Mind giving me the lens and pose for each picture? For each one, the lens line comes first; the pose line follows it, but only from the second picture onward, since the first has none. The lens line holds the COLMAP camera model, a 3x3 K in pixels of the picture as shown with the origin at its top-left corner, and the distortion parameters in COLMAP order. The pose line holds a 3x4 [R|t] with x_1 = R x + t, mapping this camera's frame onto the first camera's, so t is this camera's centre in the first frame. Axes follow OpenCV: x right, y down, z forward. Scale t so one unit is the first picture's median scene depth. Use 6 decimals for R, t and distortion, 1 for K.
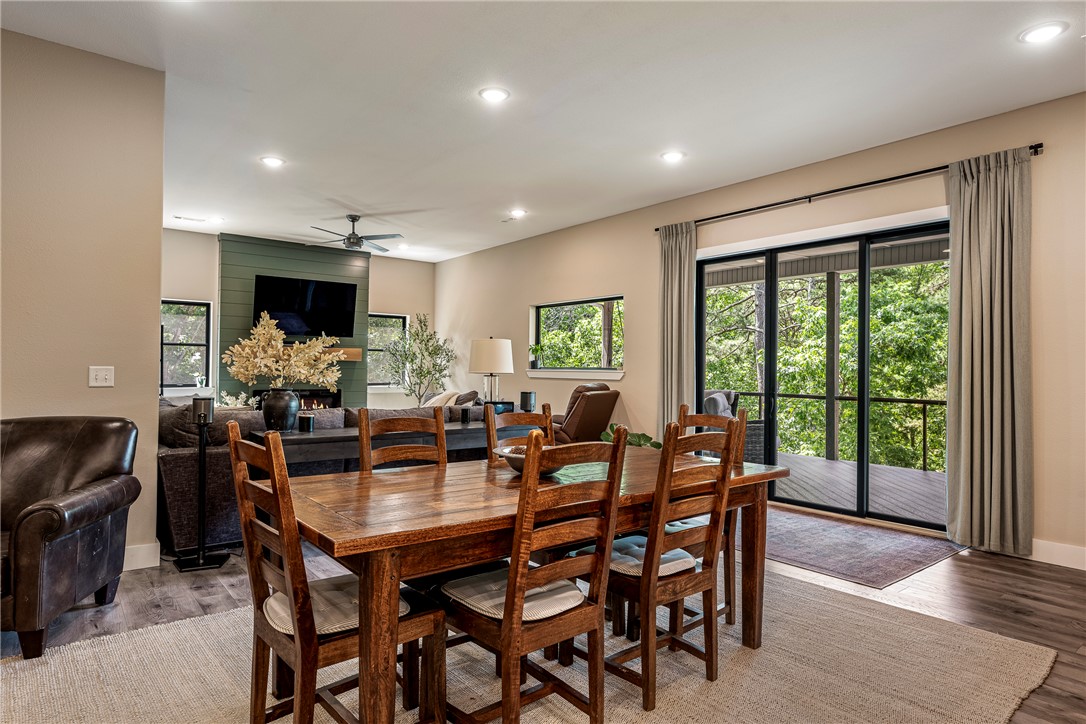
lens RADIAL K [[650.2, 0, 543.0], [0, 650.2, 362.0], [0, 0, 1]] dist [-0.002204, -0.000975]
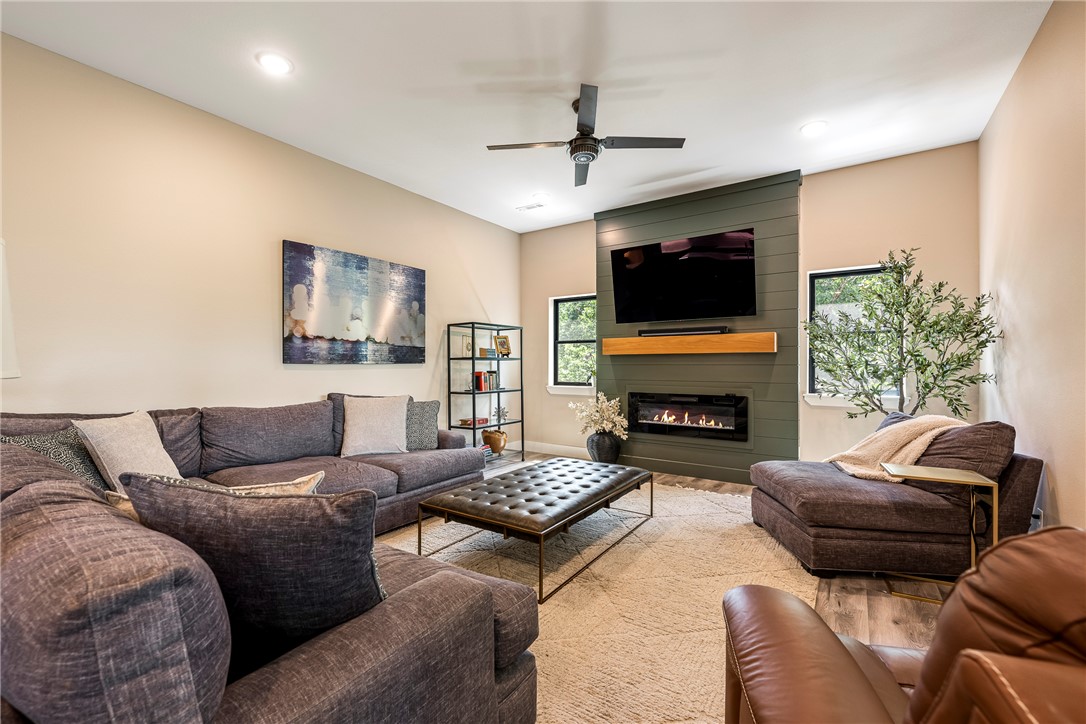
lens RADIAL K [[451.6, 0, 543.0], [0, 451.6, 362.0], [0, 0, 1]] dist [-0.000090, -0.000009]
pose [[0.296423, -0.019542, -0.954857, 0.145579], [0.031200, 0.999455, -0.010769, 0.010595], [0.954547, -0.026600, 0.296871, 1.688350]]
